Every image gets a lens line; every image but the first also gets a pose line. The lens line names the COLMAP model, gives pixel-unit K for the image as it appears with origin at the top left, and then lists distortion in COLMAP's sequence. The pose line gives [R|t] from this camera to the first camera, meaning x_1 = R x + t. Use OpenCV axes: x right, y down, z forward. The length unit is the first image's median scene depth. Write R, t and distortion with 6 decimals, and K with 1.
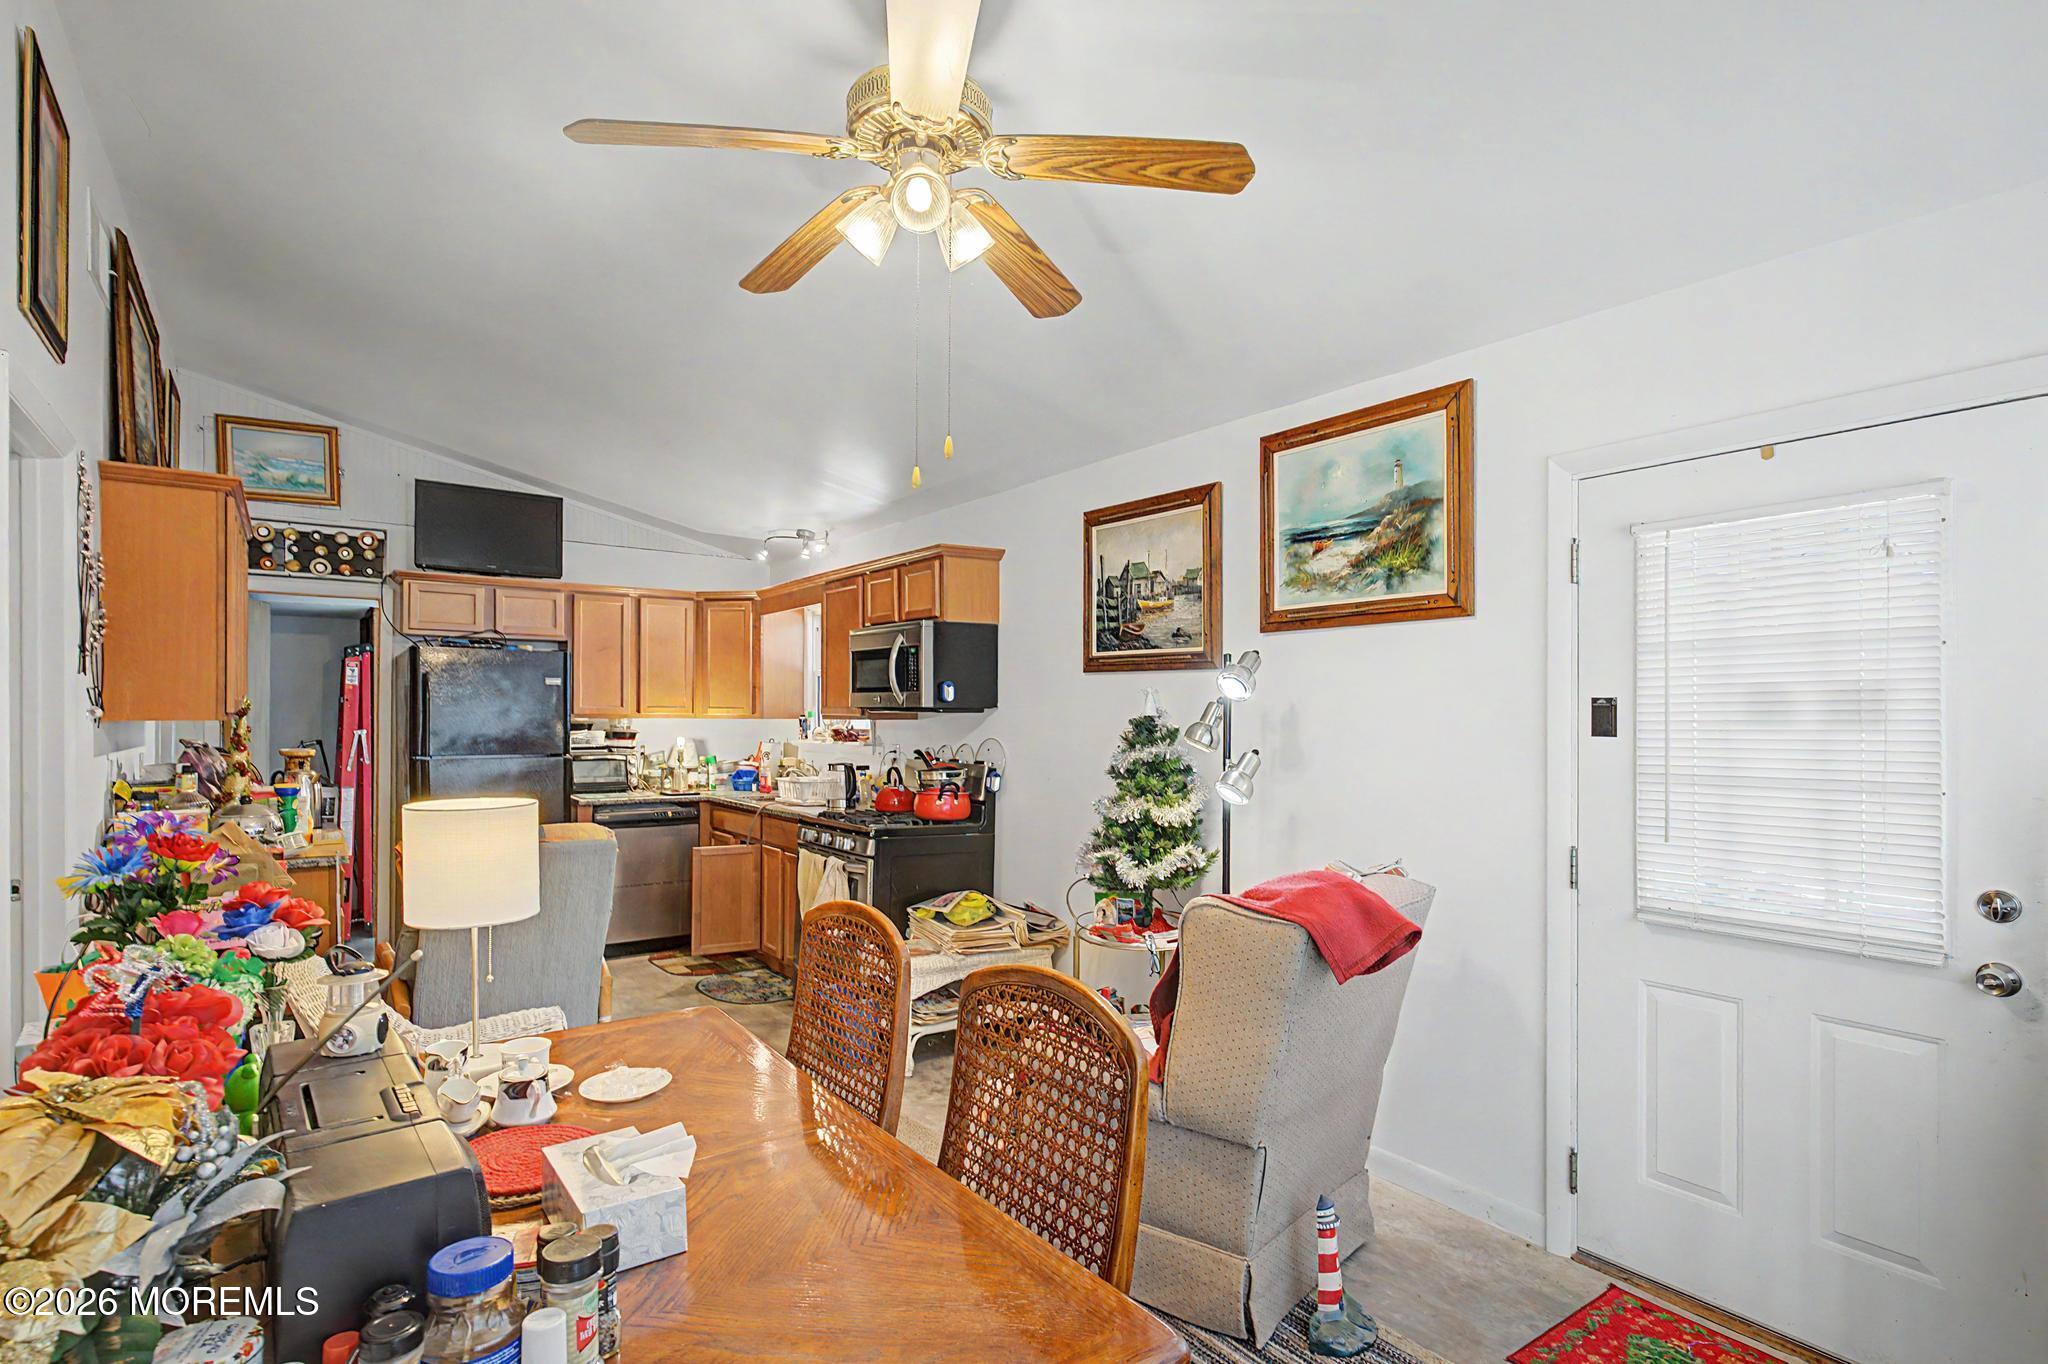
lens RADIAL K [[1011.7, 0, 1014.6], [0, 1011.7, 705.1], [0, 0, 1]] dist [-0.004485, 0.001939]
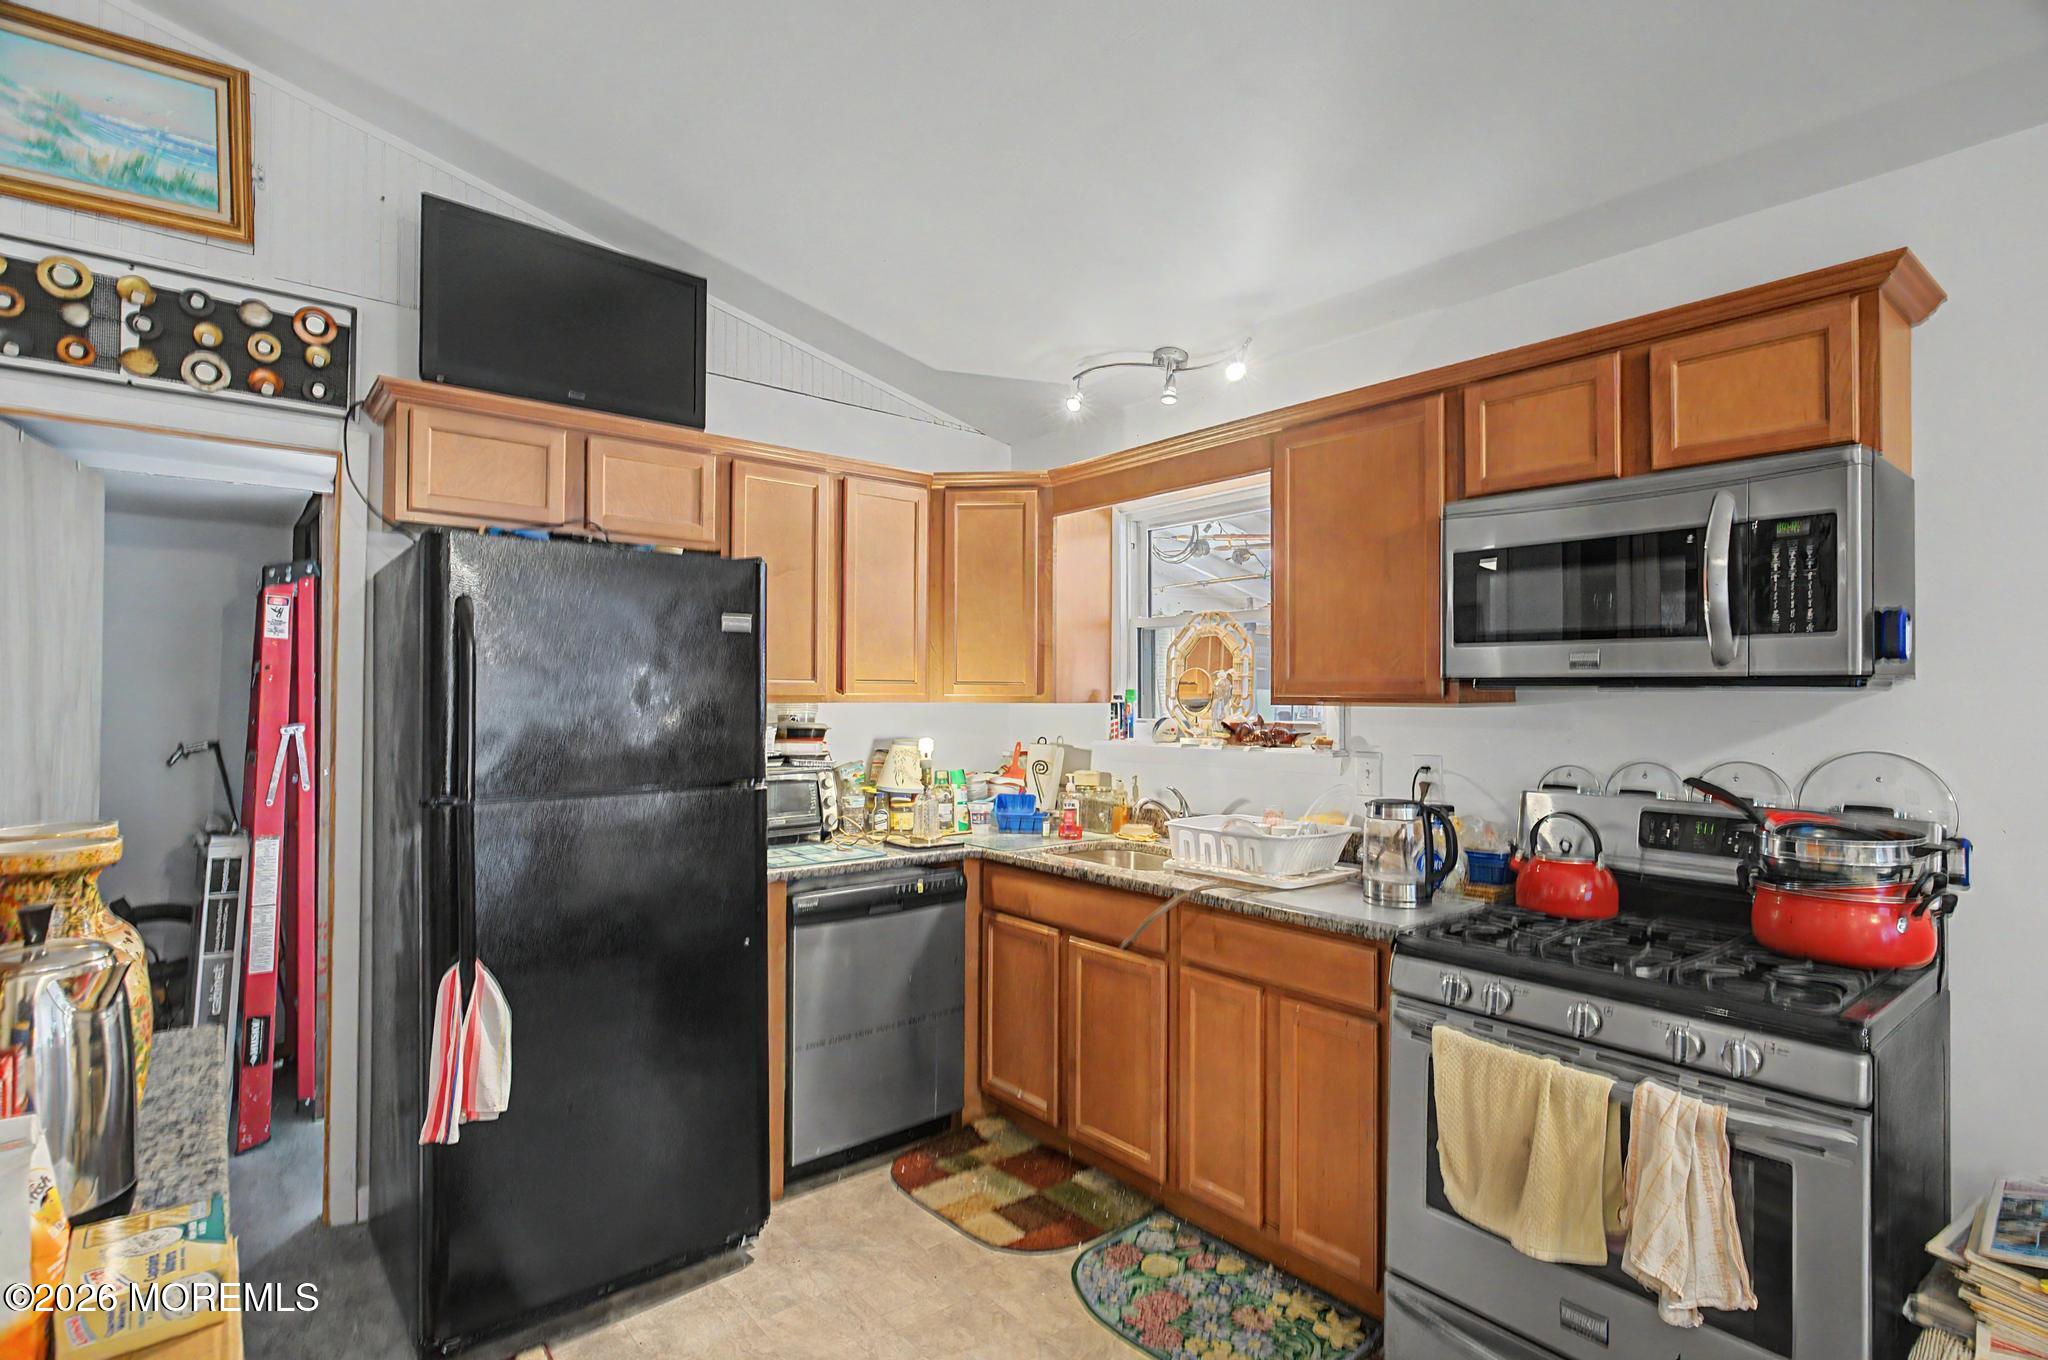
lens RADIAL K [[991.7, 0, 1024.0], [0, 991.7, 680.0], [0, 0, 1]] dist [0.001550, 0.001968]
pose [[0.997833, 0.000231, 0.065793, -0.338084], [0.000290, 0.999969, -0.007905, 0.005888], [-0.065793, 0.007907, 0.997802, 0.513363]]
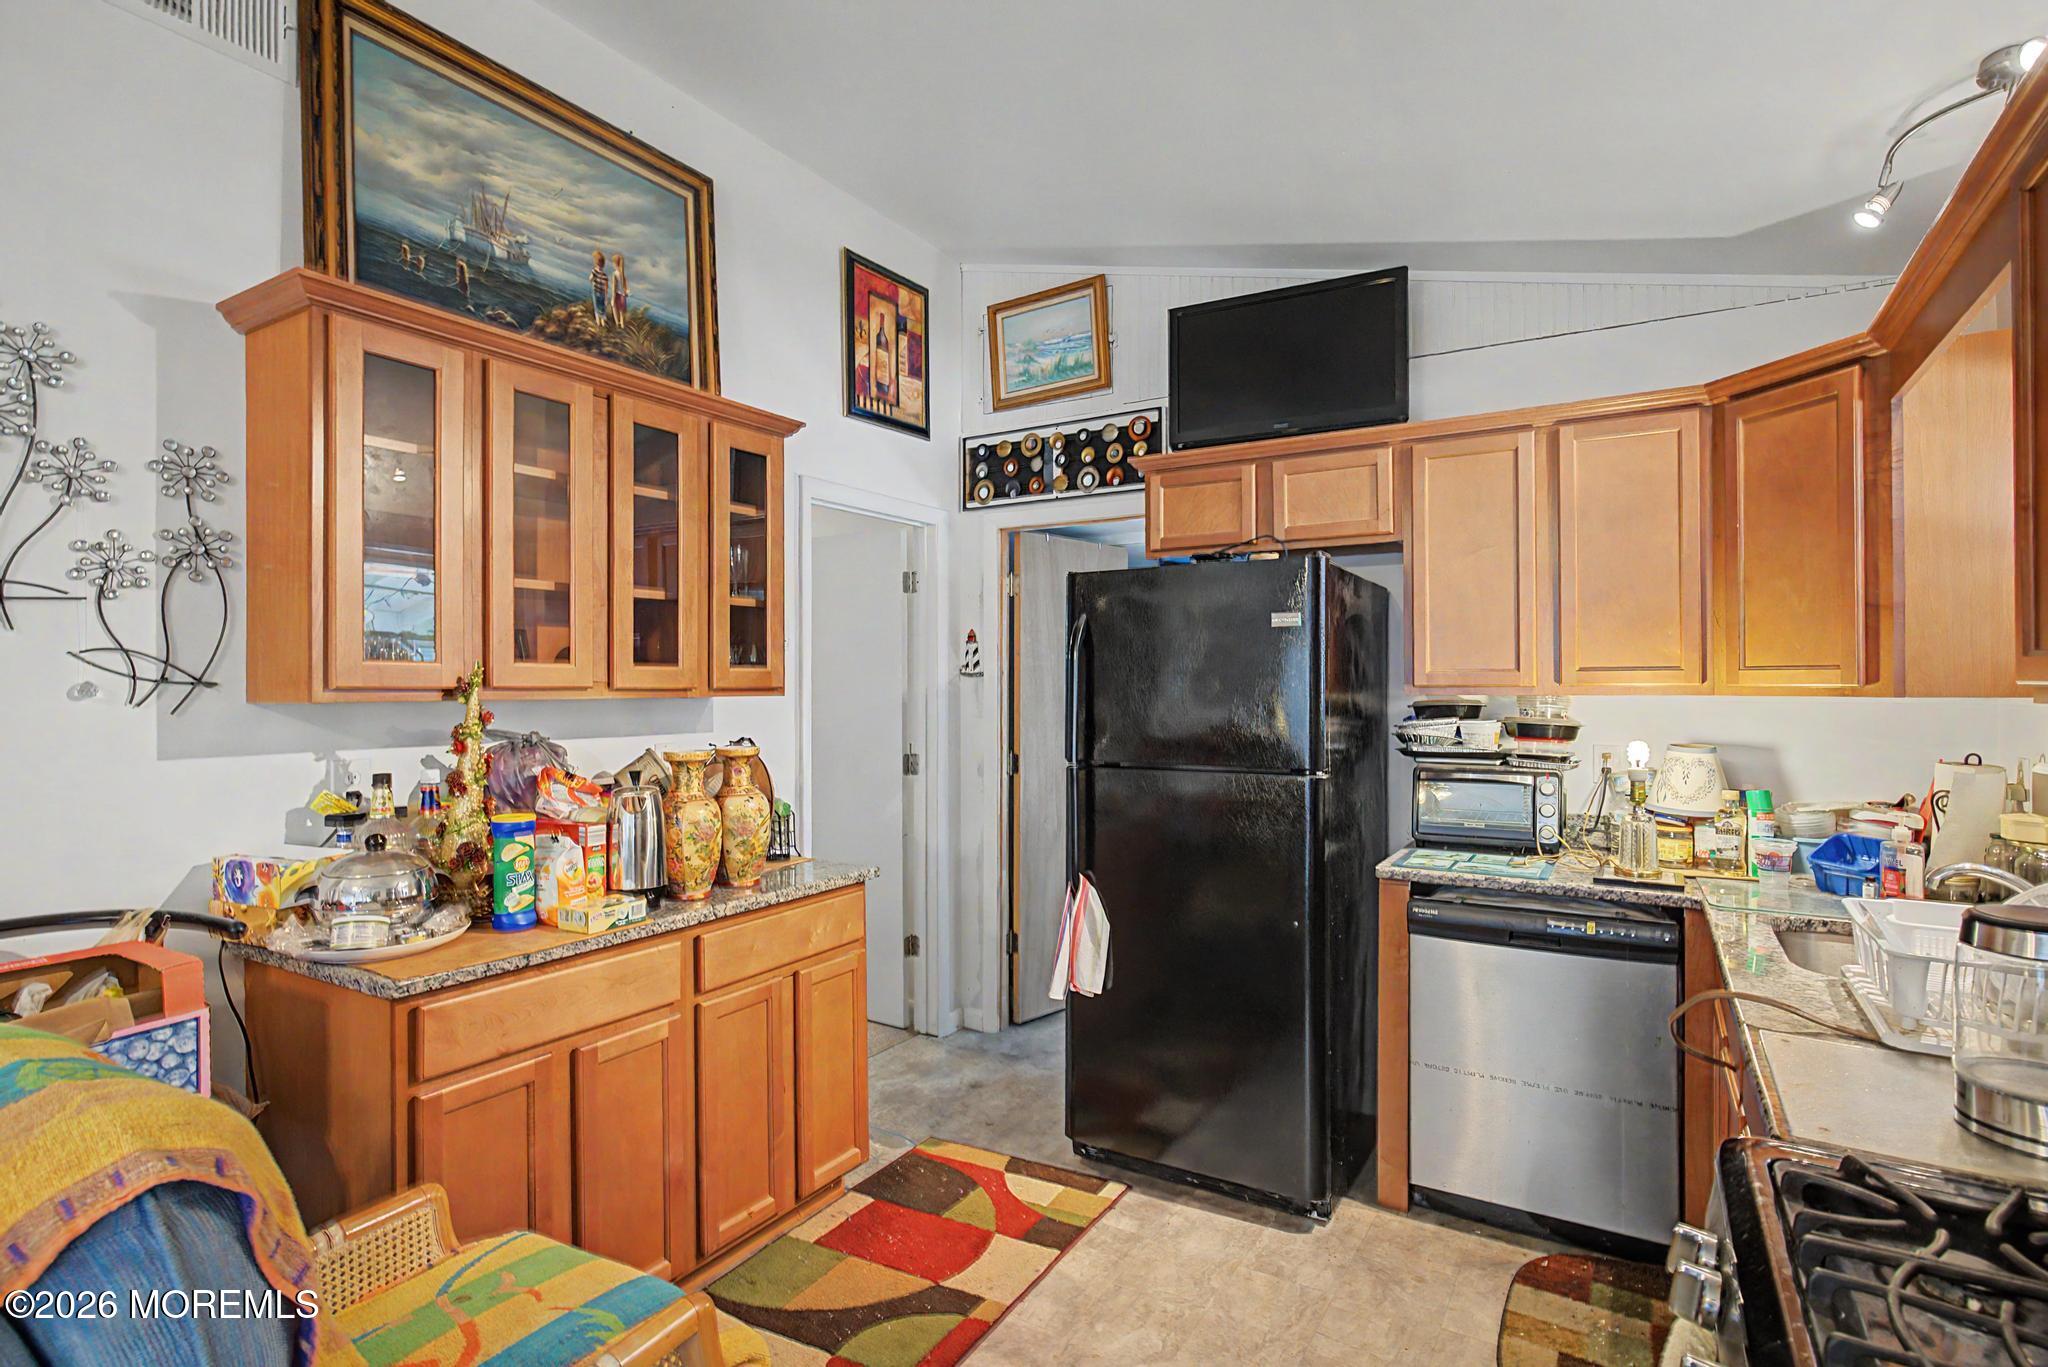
lens RADIAL K [[1011.6, 0, 1016.1], [0, 1011.6, 679.4], [0, 0, 1]] dist [-0.005138, -0.000136]
pose [[0.383747, -0.010164, -0.923382, -0.054561], [0.010473, 0.999923, -0.006654, 0.006943], [0.923379, -0.007117, 0.383824, 0.660004]]
